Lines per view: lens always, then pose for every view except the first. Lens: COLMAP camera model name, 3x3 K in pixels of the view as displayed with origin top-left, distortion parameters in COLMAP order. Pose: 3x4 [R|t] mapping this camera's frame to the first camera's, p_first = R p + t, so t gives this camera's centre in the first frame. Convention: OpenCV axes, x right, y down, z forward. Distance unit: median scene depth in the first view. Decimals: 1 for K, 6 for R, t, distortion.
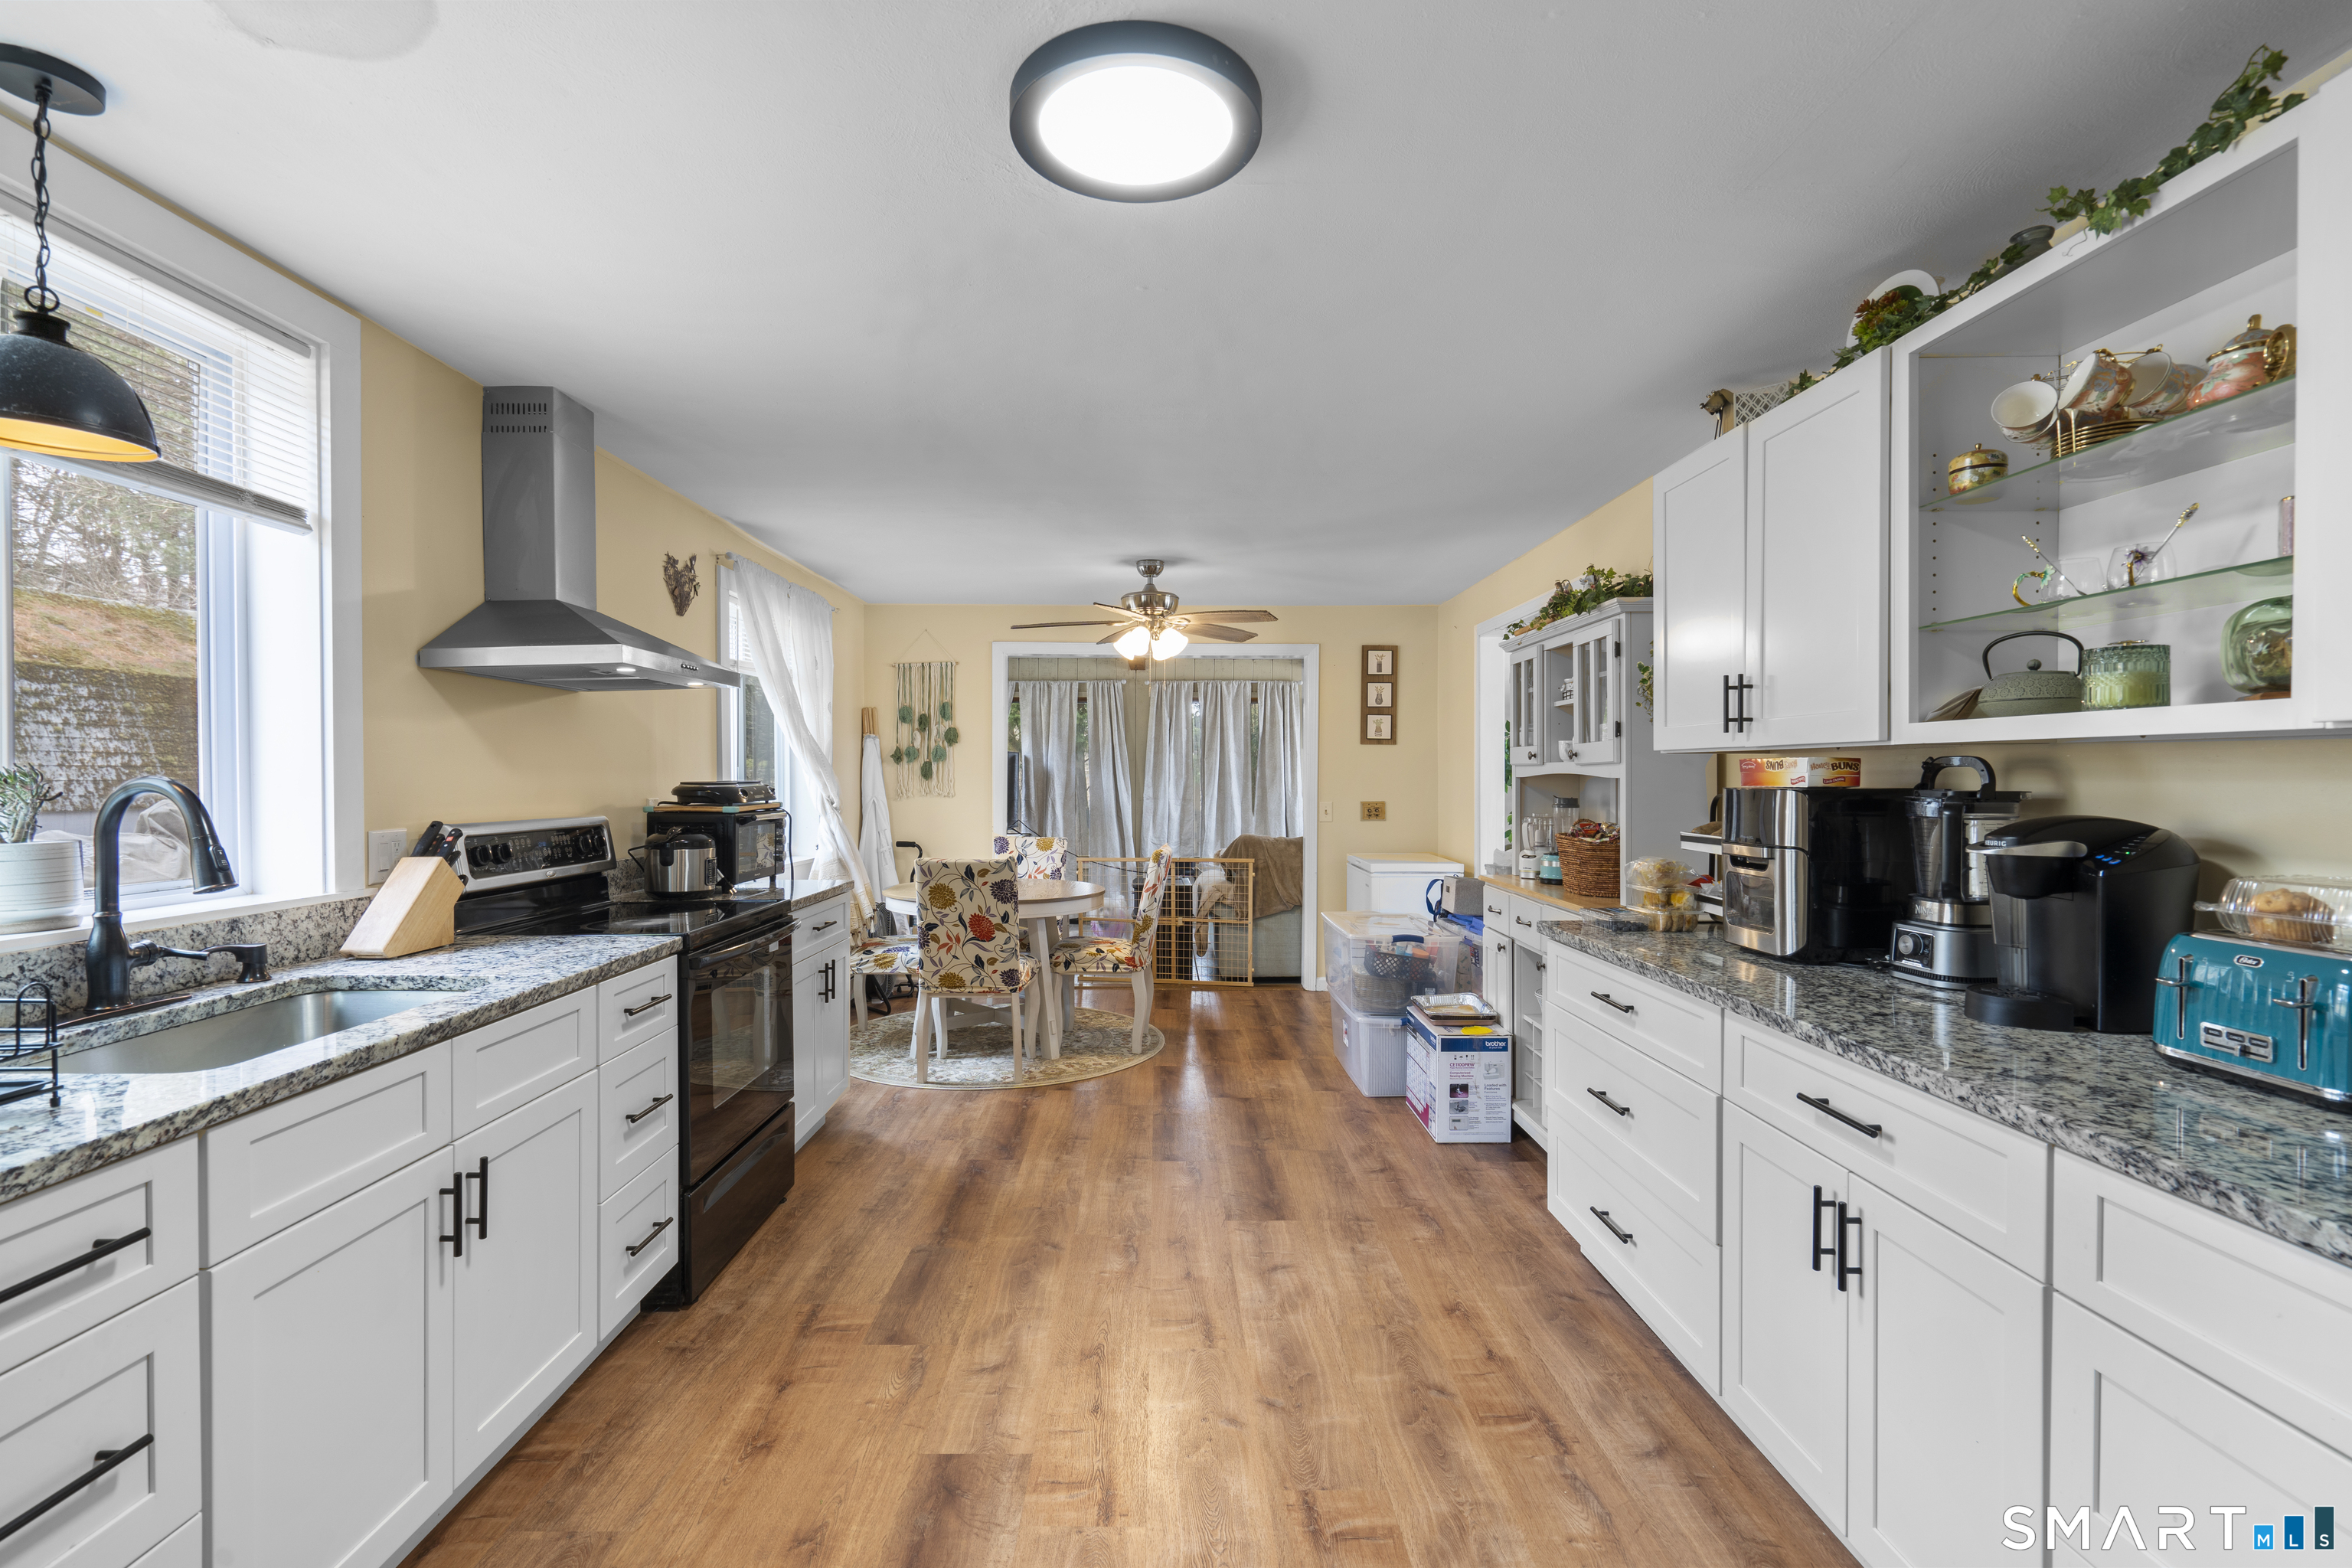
lens RADIAL K [[1066.8, 0, 1191.6], [0, 1066.8, 779.5], [0, 0, 1]] dist [-0.005785, 0.003402]
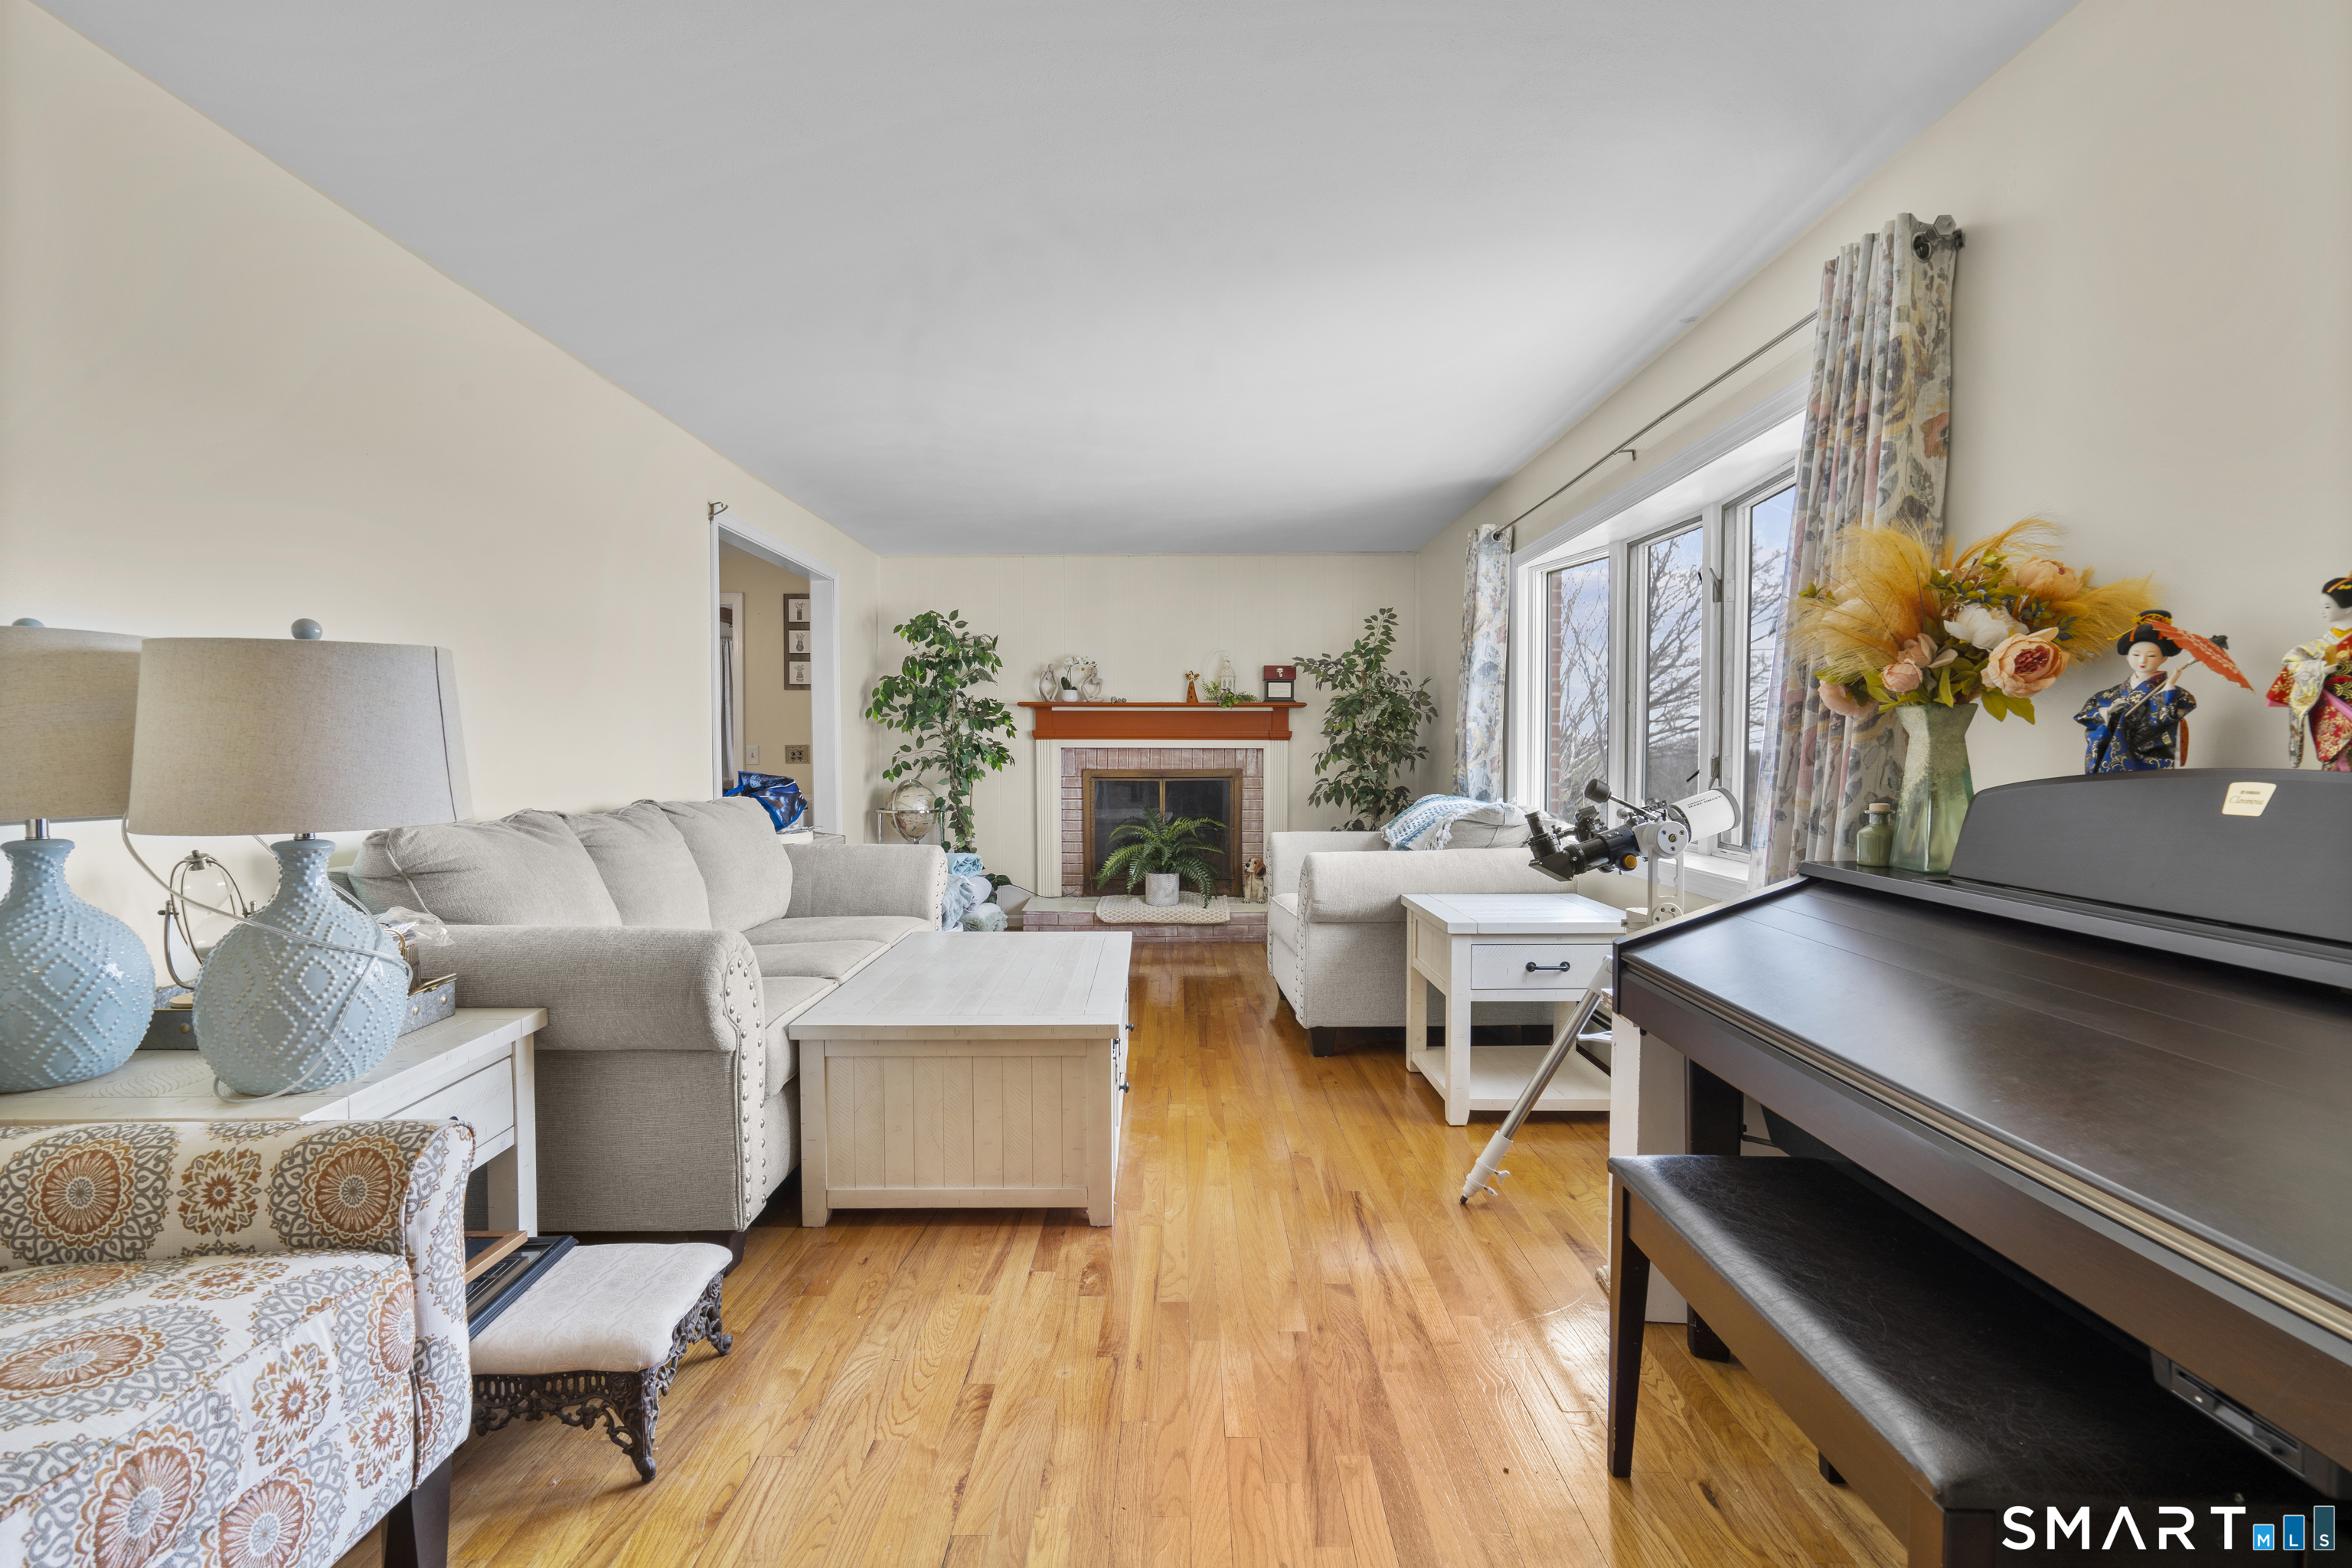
lens RADIAL K [[1066.8, 0, 1175.0], [0, 1066.8, 781.4], [0, 0, 1]] dist [-0.005785, 0.003402]
pose [[0.998278, -0.006908, -0.058255, 1.381724], [0.008625, 0.999534, 0.029274, 0.066267], [0.058025, -0.029726, 0.997872, -0.022954]]
